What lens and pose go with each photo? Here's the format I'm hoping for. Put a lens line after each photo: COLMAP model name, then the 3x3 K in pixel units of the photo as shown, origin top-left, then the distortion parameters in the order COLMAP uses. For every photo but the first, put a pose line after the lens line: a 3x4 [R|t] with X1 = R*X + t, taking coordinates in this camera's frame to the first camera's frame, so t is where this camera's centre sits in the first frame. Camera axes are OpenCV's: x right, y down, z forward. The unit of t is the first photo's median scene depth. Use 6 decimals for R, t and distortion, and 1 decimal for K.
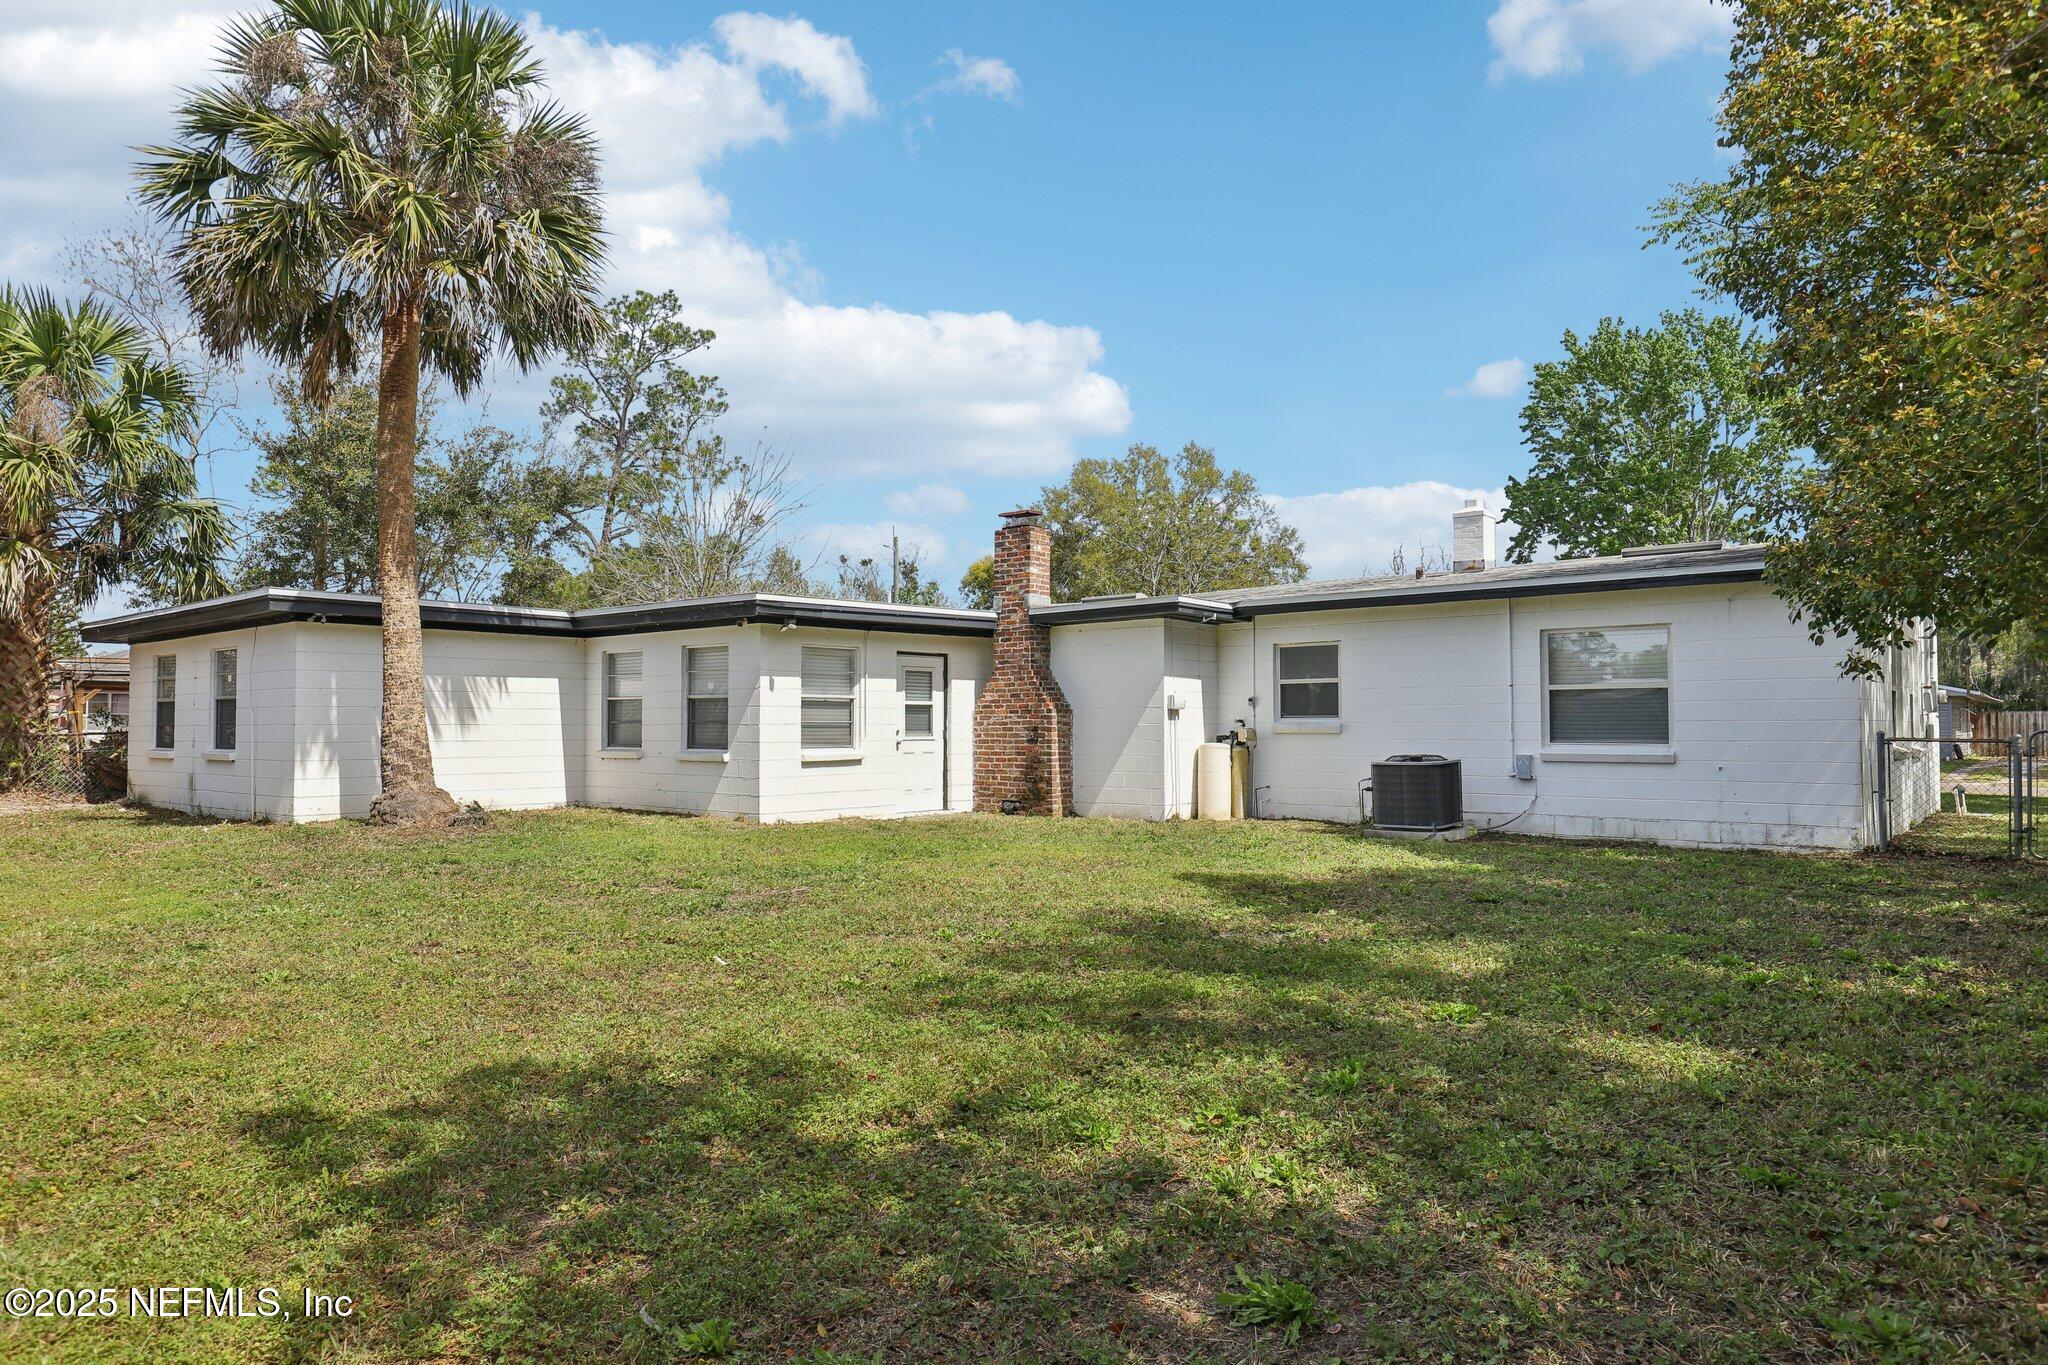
lens RADIAL K [[1327.0, 0, 1024.0], [0, 1327.0, 682.5], [0, 0, 1]] dist [-0.014656, -0.000399]
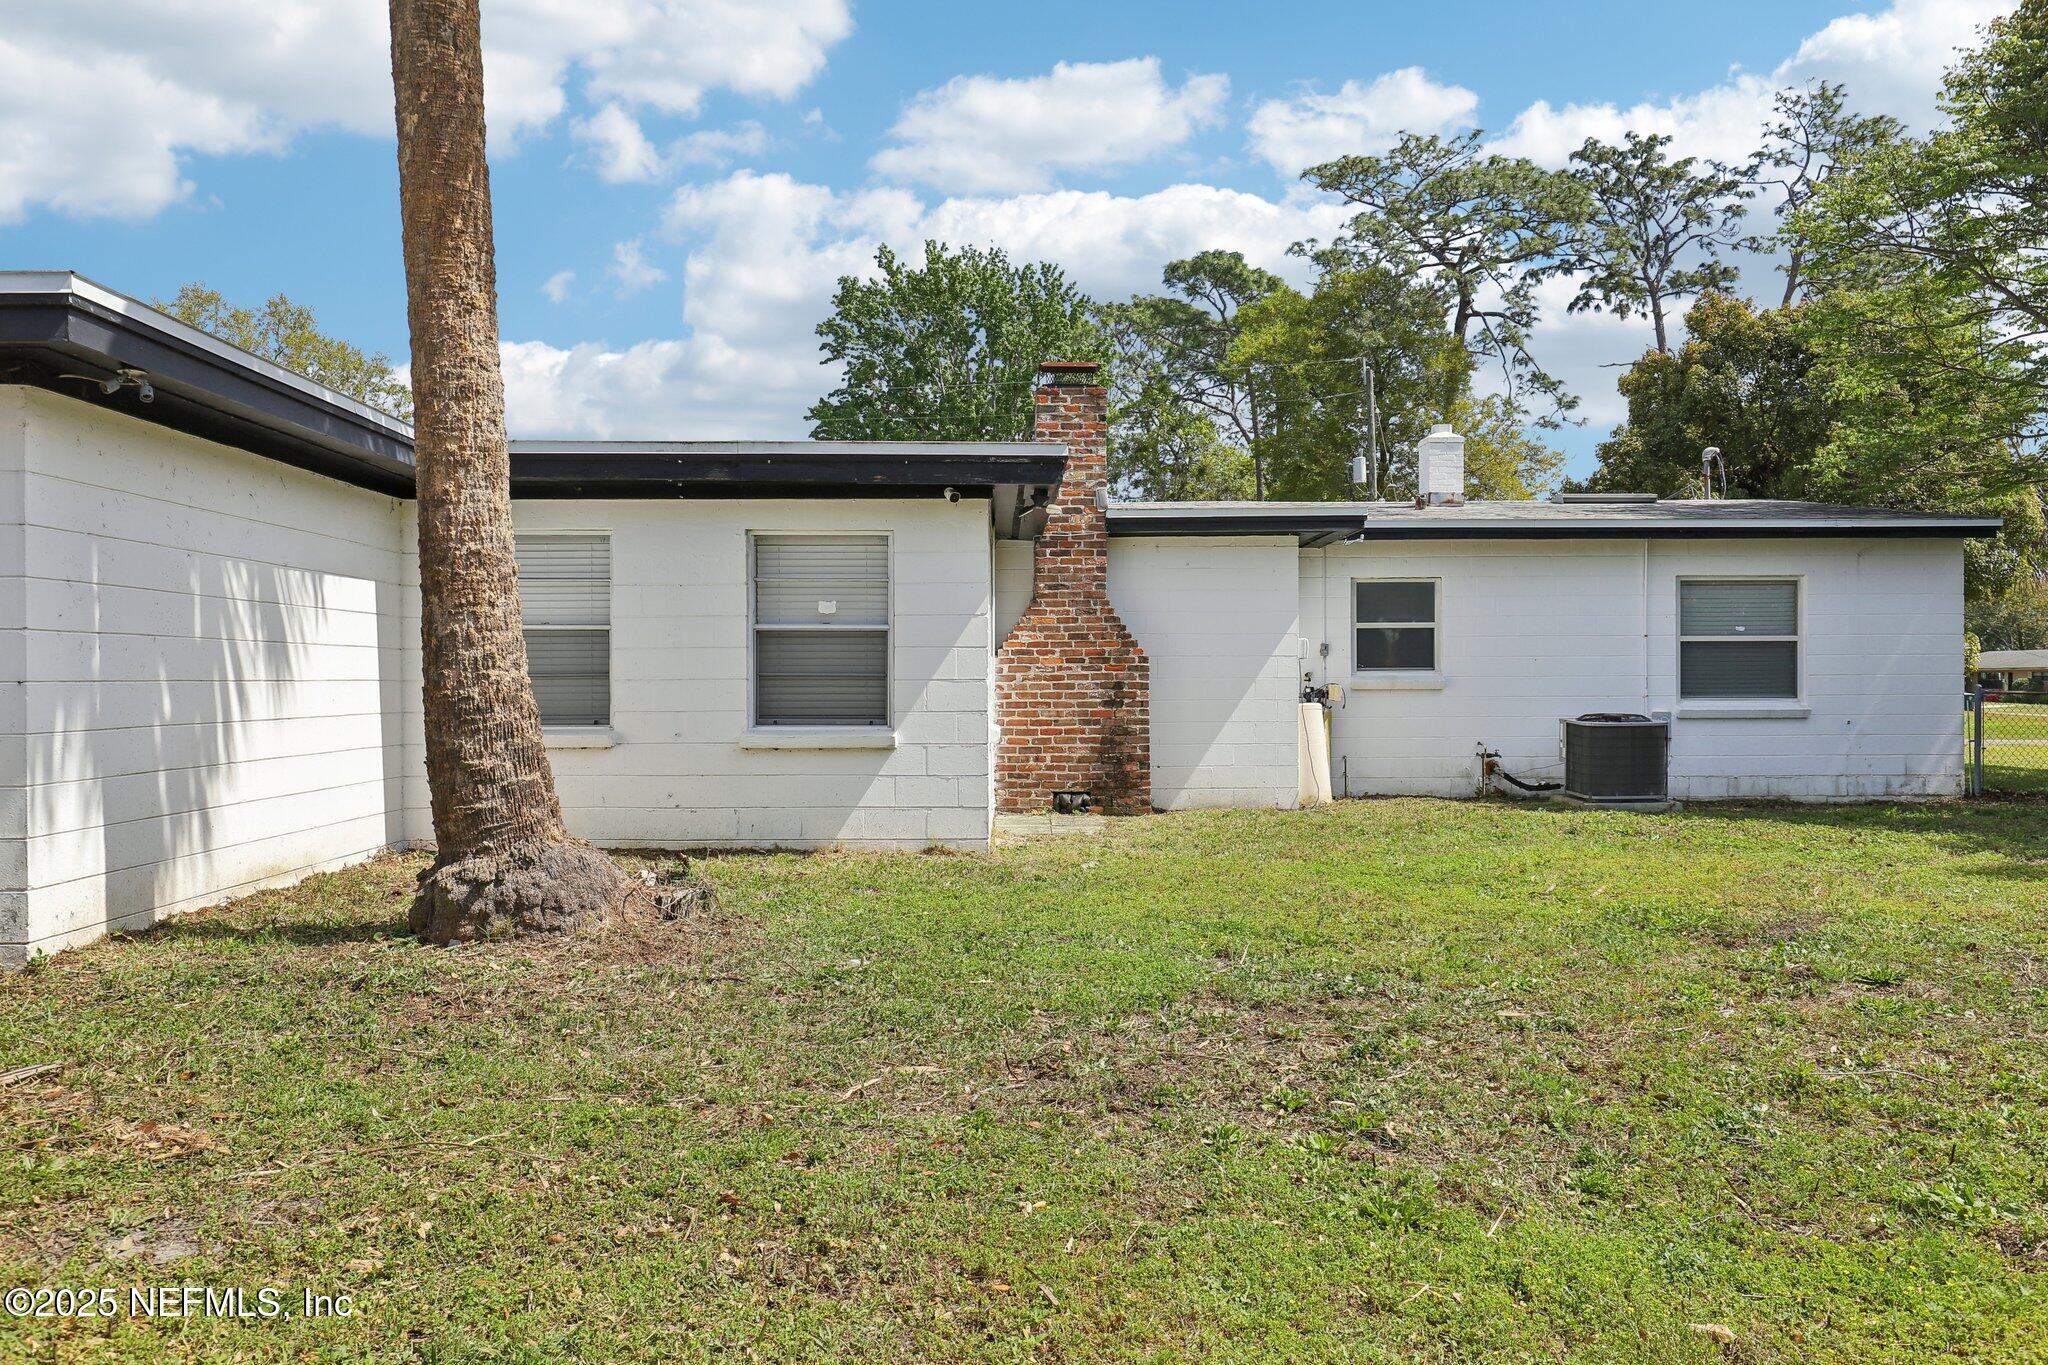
lens RADIAL K [[1474.7, 0, 1024.0], [0, 1474.7, 682.5], [0, 0, 1]] dist [-0.001002, -0.000053]
pose [[0.729013, -0.002414, 0.684496, -0.576166], [-0.020847, 0.999452, 0.025728, 0.015476], [-0.684182, -0.033026, 0.728563, 0.501448]]
